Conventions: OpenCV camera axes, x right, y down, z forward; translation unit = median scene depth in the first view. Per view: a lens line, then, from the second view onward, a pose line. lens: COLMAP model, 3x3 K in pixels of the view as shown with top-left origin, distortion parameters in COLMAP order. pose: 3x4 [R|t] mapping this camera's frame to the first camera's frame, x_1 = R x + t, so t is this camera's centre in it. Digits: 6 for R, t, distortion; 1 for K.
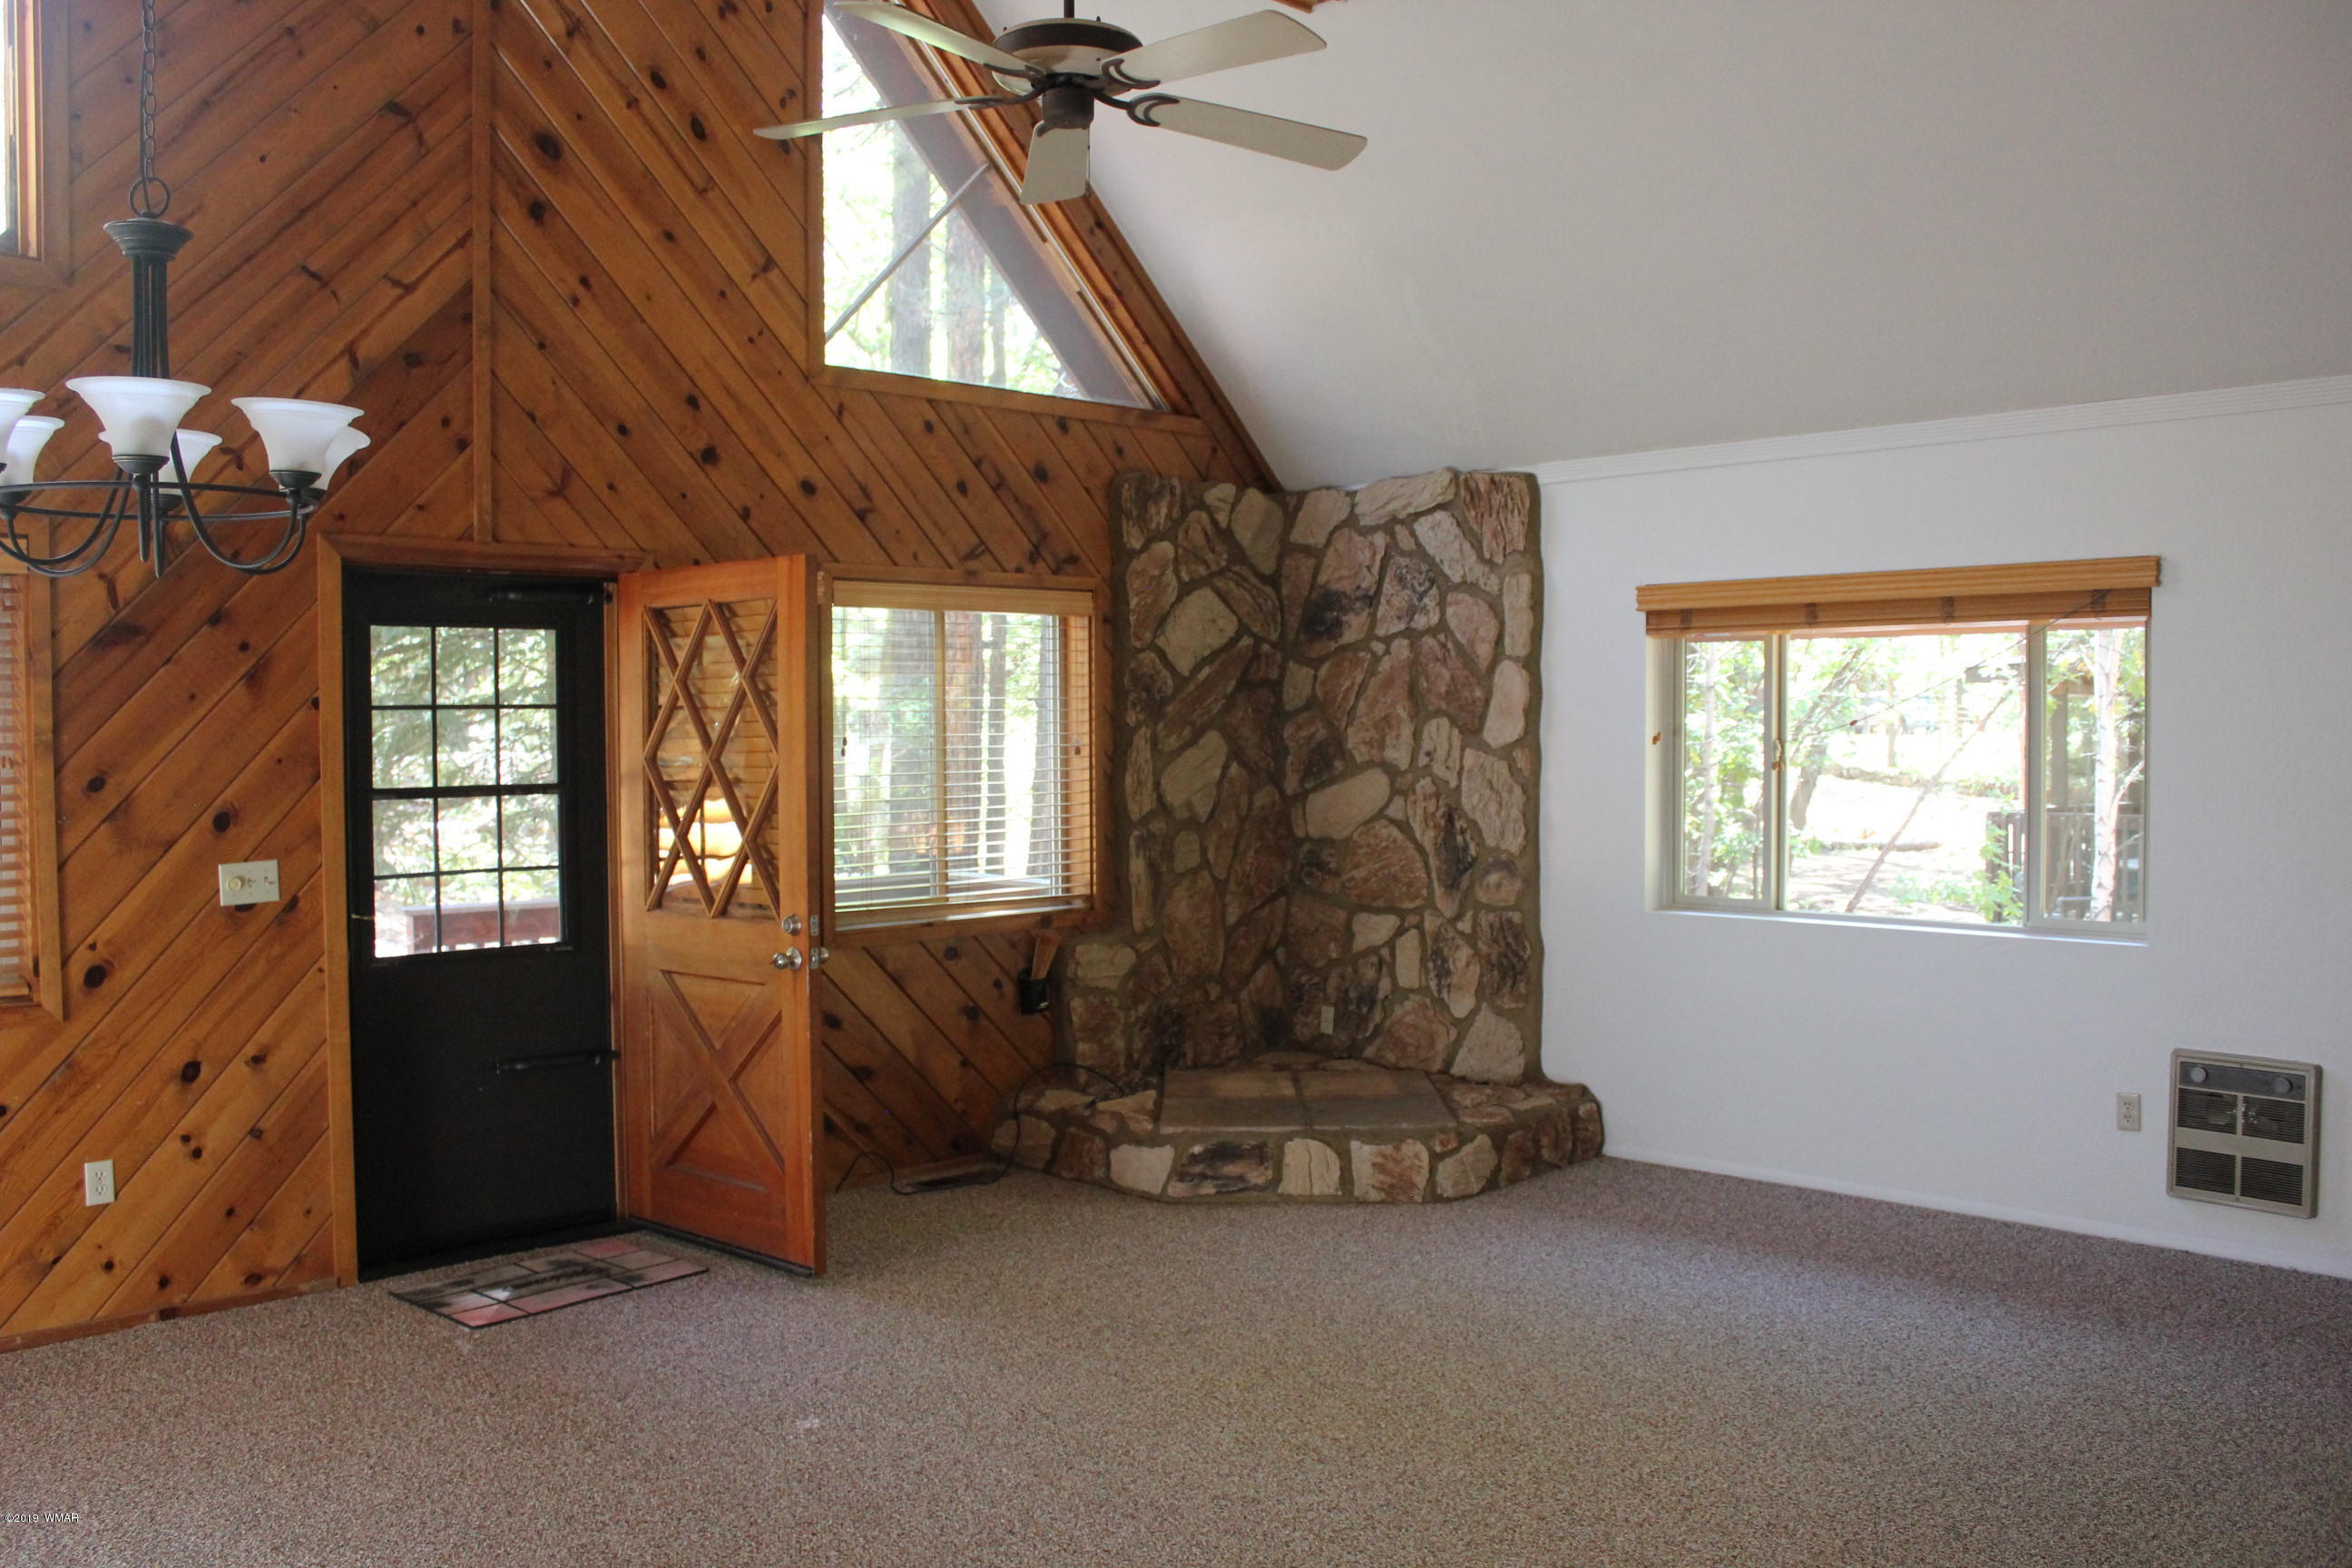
lens RADIAL K [[1986.0, 0, 1176.7], [0, 1986.0, 784.4], [0, 0, 1]] dist [-0.161910, 0.149891]
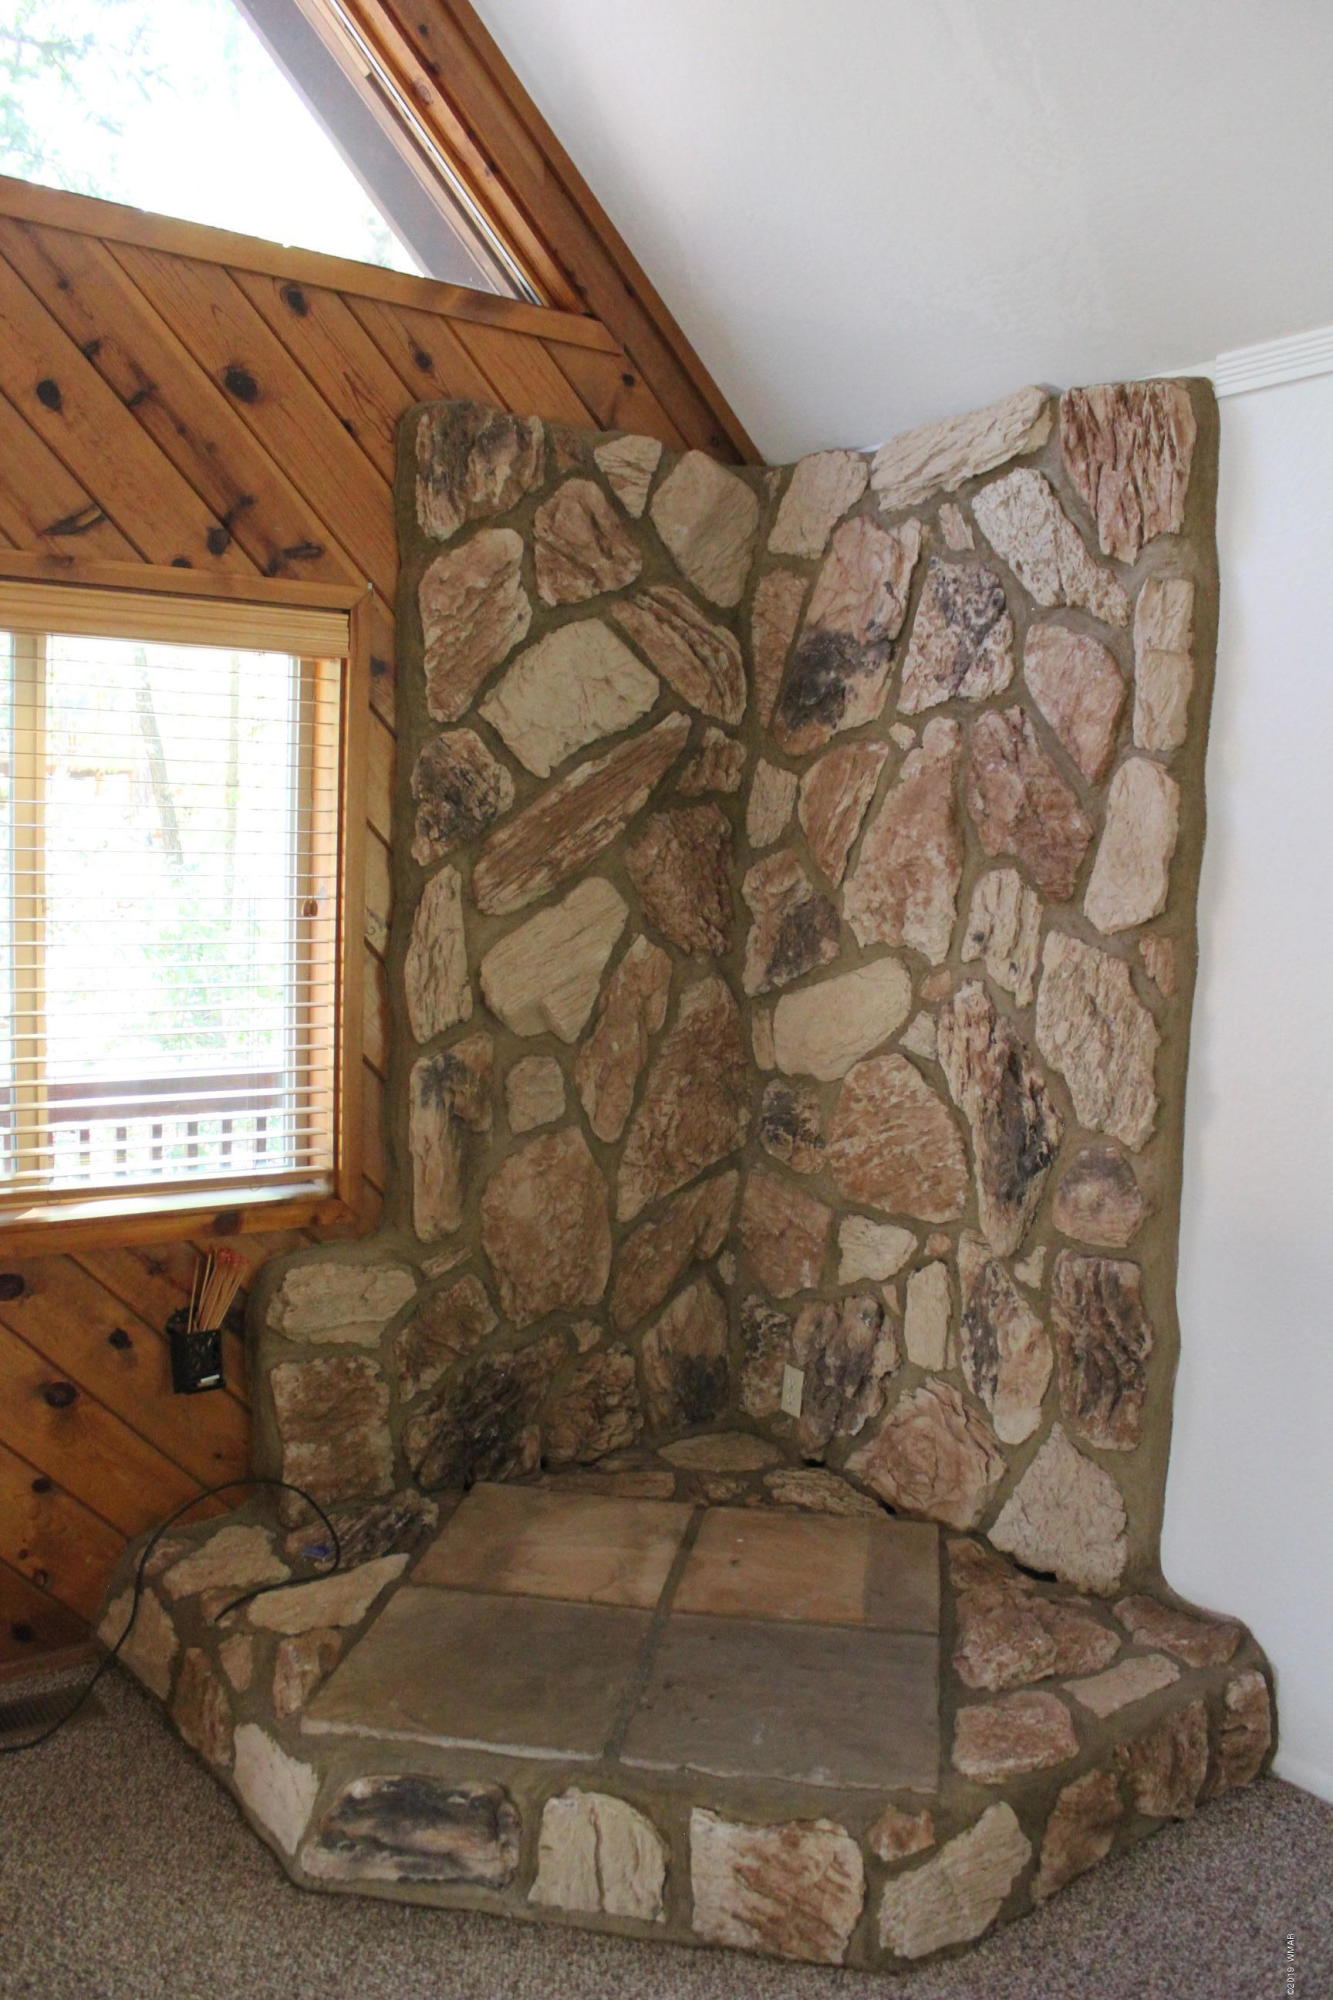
lens RADIAL K [[1688.8, 0, 652.8], [0, 1688.8, 1002.2], [0, 0, 1]] dist [-0.161910, 0.149891]
pose [[0.987830, 0.045633, -0.148693, 0.109687], [-0.037890, 0.997795, 0.054498, -0.019516], [0.150852, -0.048201, 0.987381, 0.555136]]
